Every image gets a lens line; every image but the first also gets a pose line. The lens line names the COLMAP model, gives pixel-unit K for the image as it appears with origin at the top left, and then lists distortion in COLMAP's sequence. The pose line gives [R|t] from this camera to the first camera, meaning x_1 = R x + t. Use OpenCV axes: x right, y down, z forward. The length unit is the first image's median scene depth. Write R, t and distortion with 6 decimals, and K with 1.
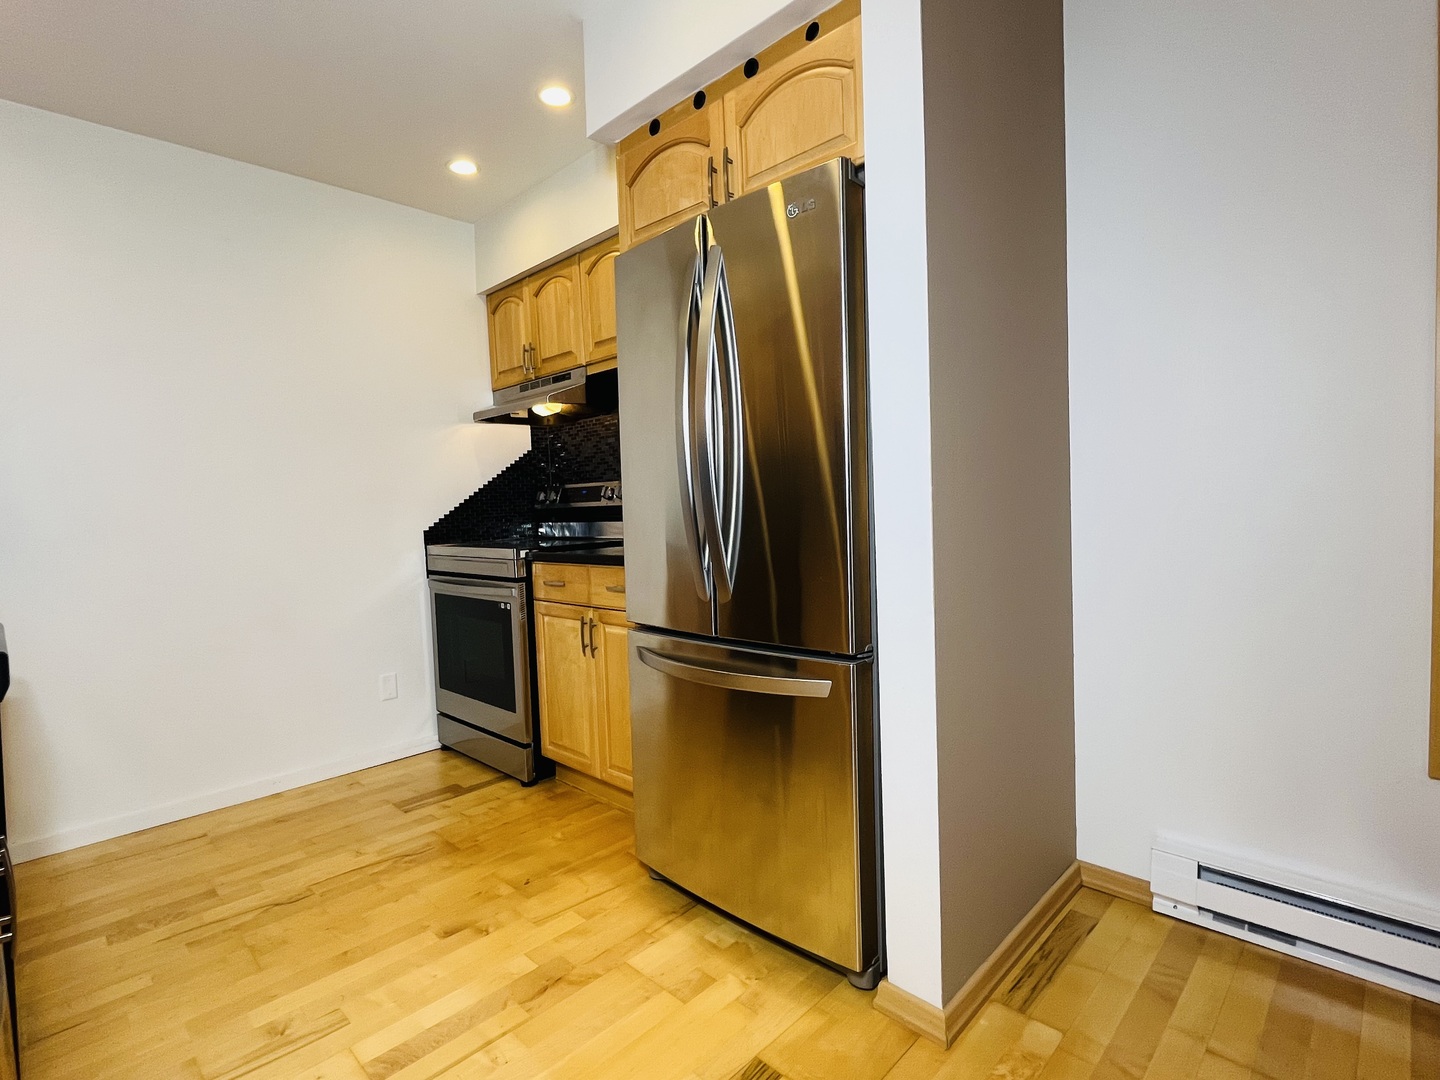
lens RADIAL K [[720.0, 0, 720.0], [0, 720.0, 540.0], [0, 0, 1]] dist [0.001087, -0.000077]
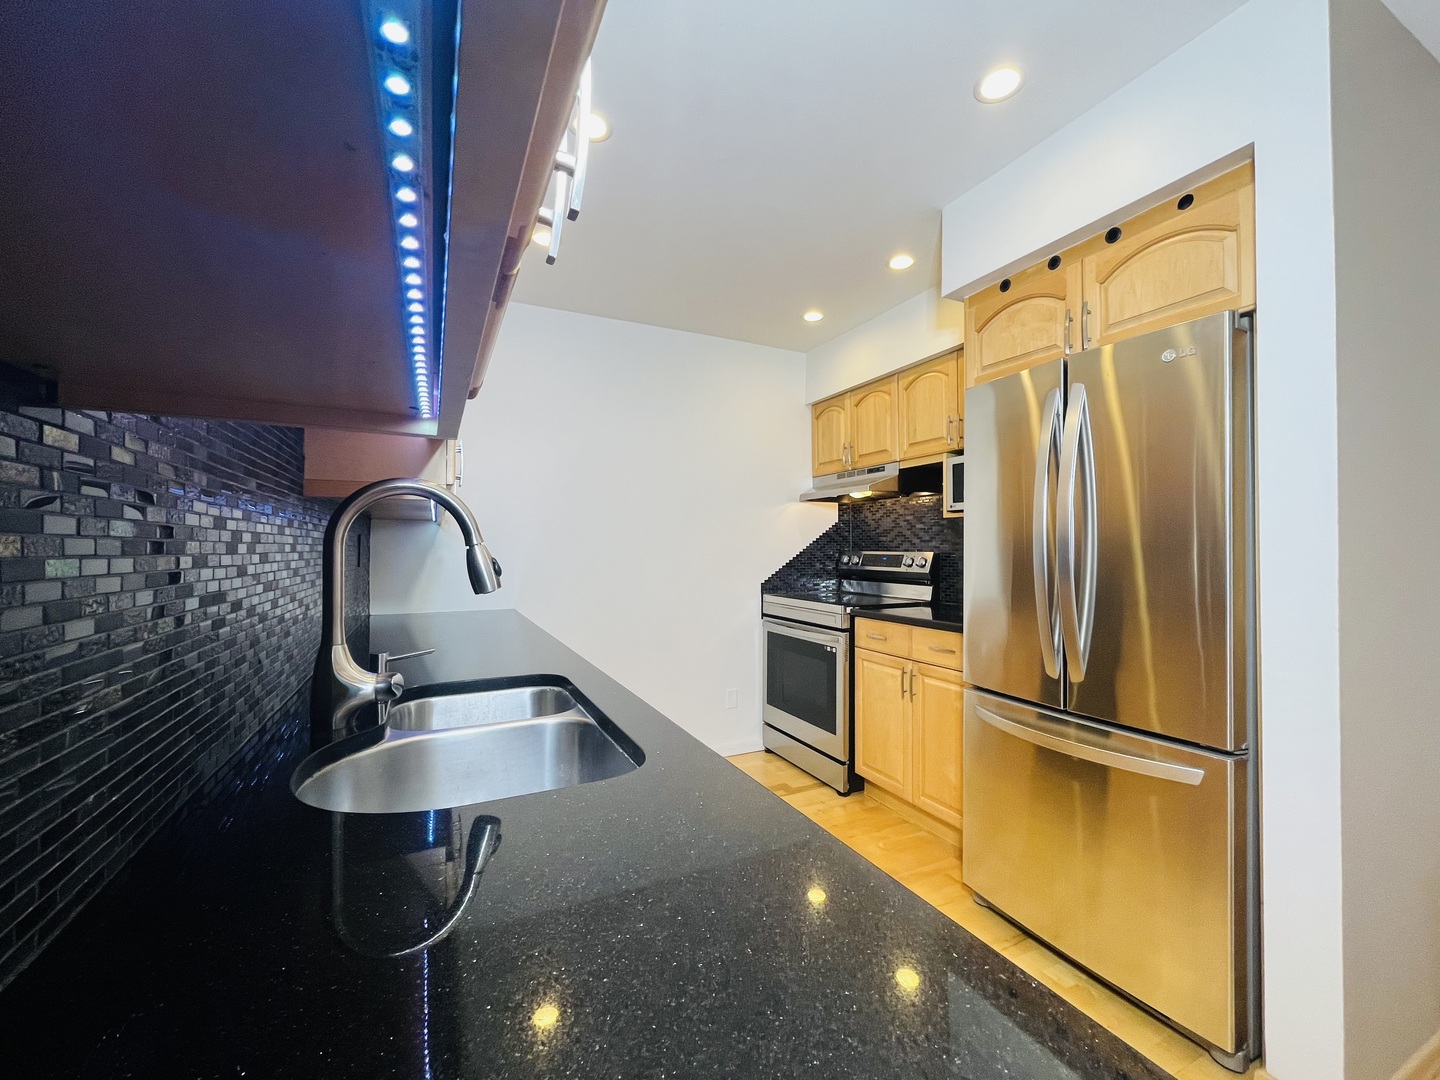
lens RADIAL K [[589.9, 0, 724.3], [0, 589.9, 540.7], [0, 0, 1]] dist [-0.002416, 0.000019]
pose [[0.940727, 0.036278, -0.337219, -0.132324], [-0.056863, 0.997060, -0.051366, -0.036833], [0.334364, 0.067497, 0.940024, -0.064005]]
